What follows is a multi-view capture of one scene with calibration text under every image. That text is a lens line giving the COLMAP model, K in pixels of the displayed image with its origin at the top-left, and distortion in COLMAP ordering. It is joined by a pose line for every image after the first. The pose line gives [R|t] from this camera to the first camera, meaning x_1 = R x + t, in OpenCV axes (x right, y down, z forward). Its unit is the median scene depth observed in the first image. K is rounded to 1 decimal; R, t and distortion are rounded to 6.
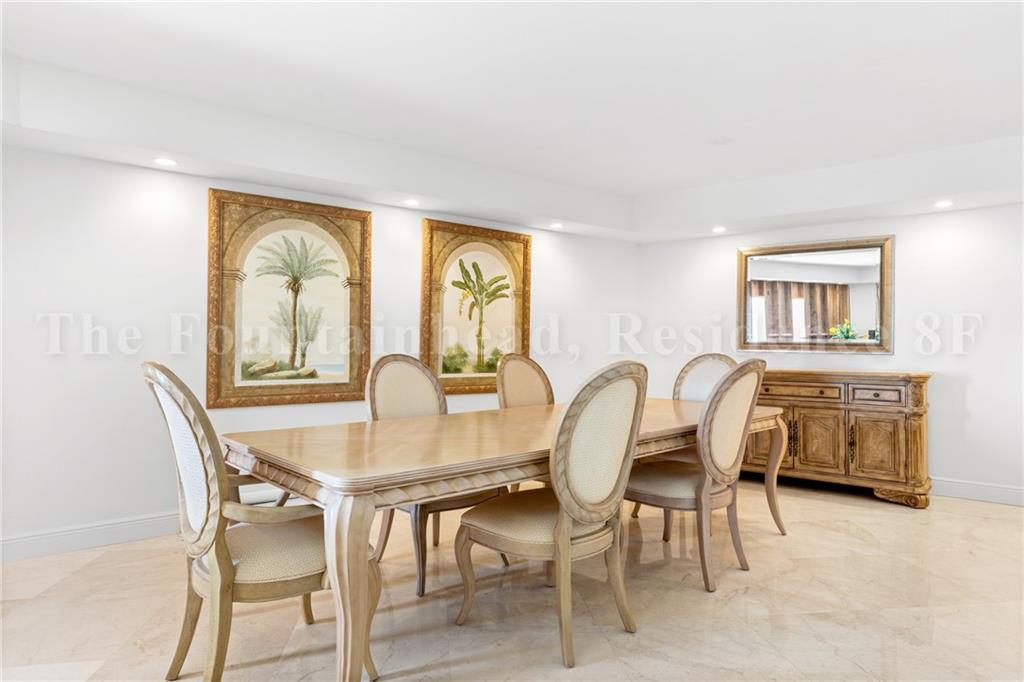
lens RADIAL K [[585.3, 0, 512.6], [0, 585.3, 343.1], [0, 0, 1]] dist [0.002928, 0.000361]
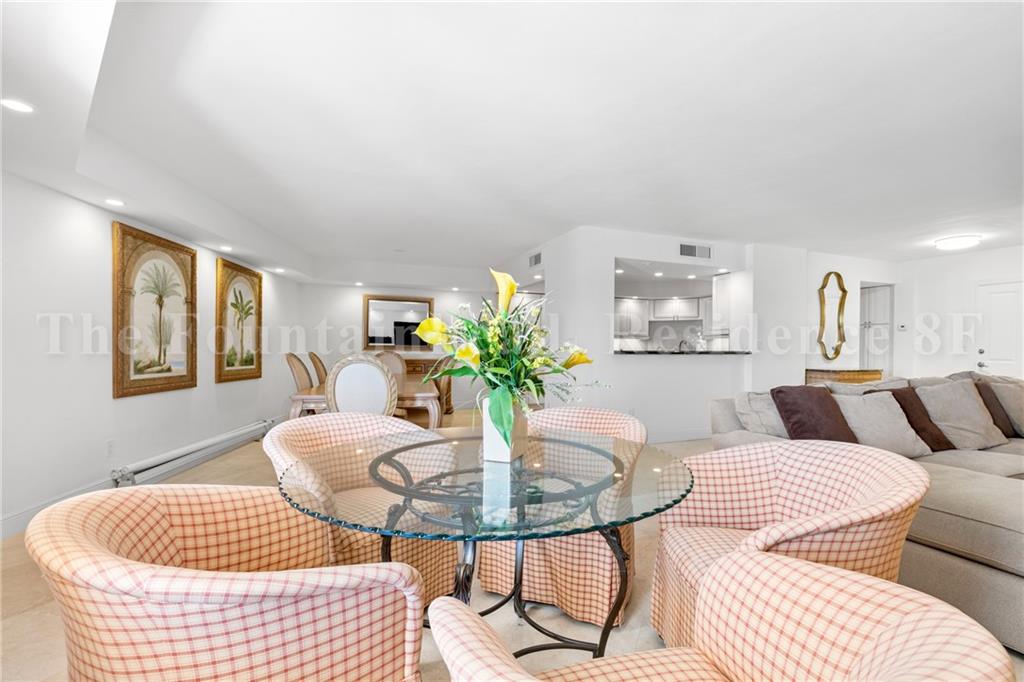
lens RADIAL K [[465.3, 0, 514.3], [0, 465.3, 357.6], [0, 0, 1]] dist [0.004800, 0.000608]
pose [[0.513151, -0.018904, 0.858090, -0.809196], [-0.004409, 0.999686, 0.024660, -0.002390], [-0.858287, -0.016438, 0.512906, -0.206964]]
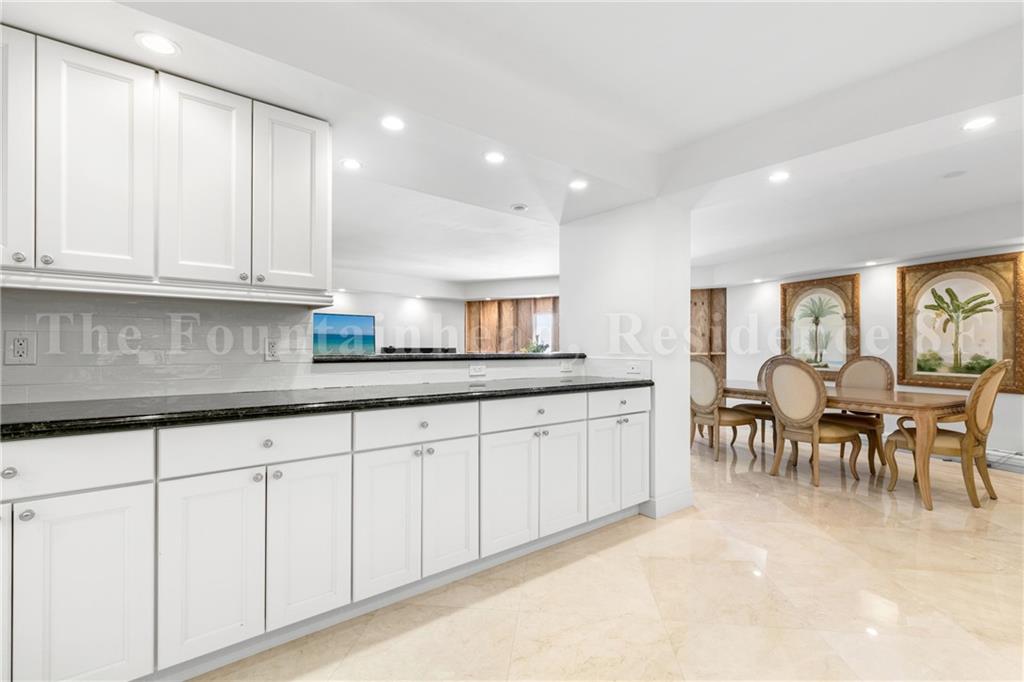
lens RADIAL K [[460.6, 0, 514.3], [0, 460.6, 342.6], [0, 0, 1]] dist [0.002062, 0.000557]
pose [[-0.242415, -0.015705, -0.970046, 1.331080], [-0.003276, 0.999877, -0.015369, 0.003176], [0.970167, -0.000548, -0.242436, 0.349603]]
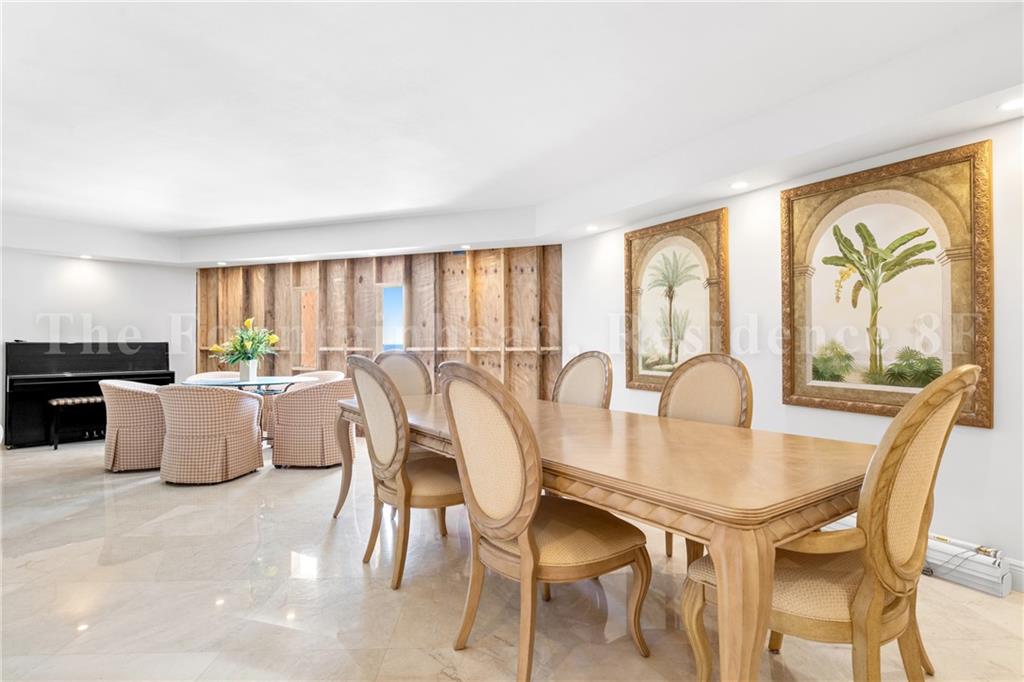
lens RADIAL K [[535.1, 0, 510.9], [0, 535.1, 333.1], [0, 0, 1]] dist [0.000433, -0.000452]
pose [[-0.117666, -0.019771, -0.992856, 0.693358], [0.003009, 0.999790, -0.020265, 0.003544], [0.993049, -0.005372, -0.117582, 0.753989]]
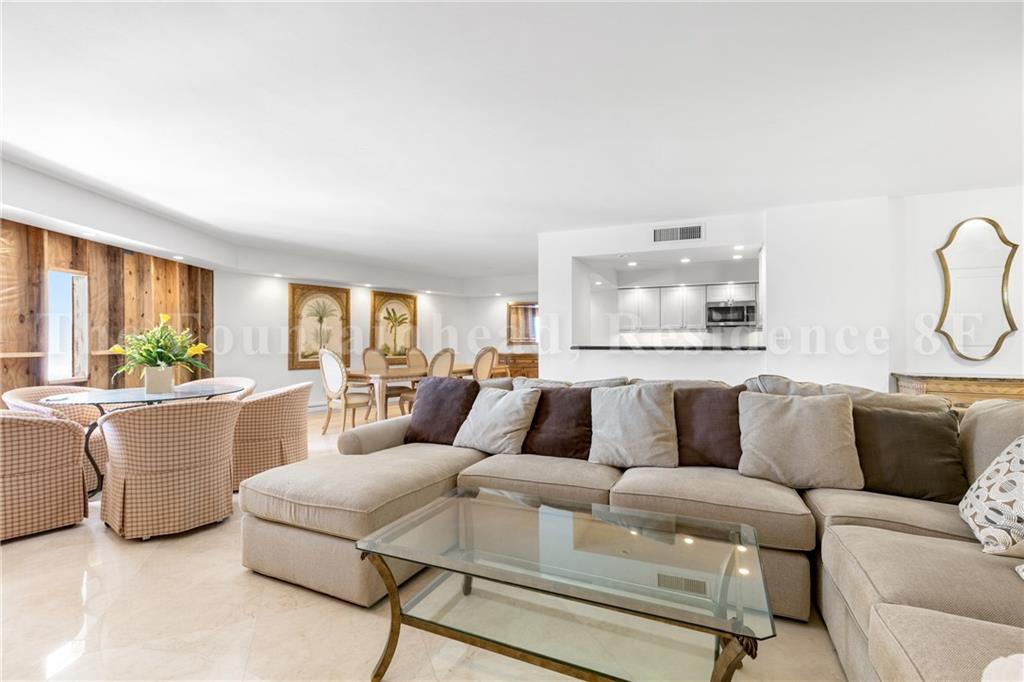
lens RADIAL K [[460.6, 0, 514.3], [0, 460.6, 342.6], [0, 0, 1]] dist [0.002062, 0.000557]
pose [[0.966955, -0.005410, 0.254891, -0.074185], [0.005037, 0.999985, 0.002116, -0.004694], [-0.254898, -0.000762, 0.966968, -1.009934]]
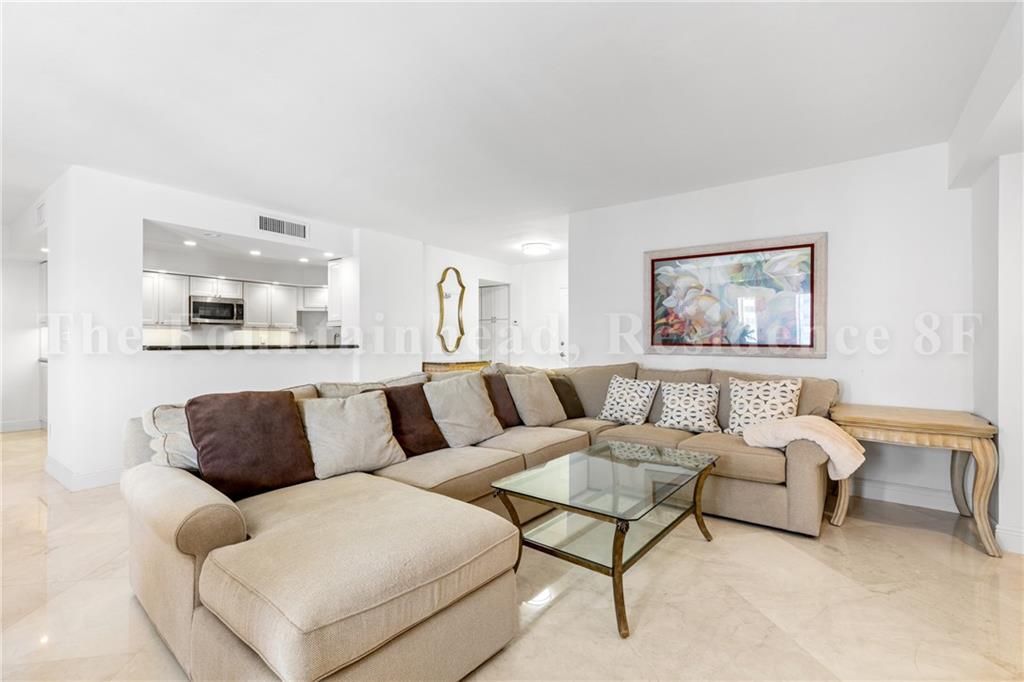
lens RADIAL K [[460.6, 0, 514.3], [0, 460.6, 342.6], [0, 0, 1]] dist [0.002062, 0.000557]
pose [[-0.013438, -0.005541, 0.999894, -0.512385], [-0.002404, 0.999982, 0.005510, -0.004080], [-0.999907, -0.002330, -0.013451, -0.518219]]
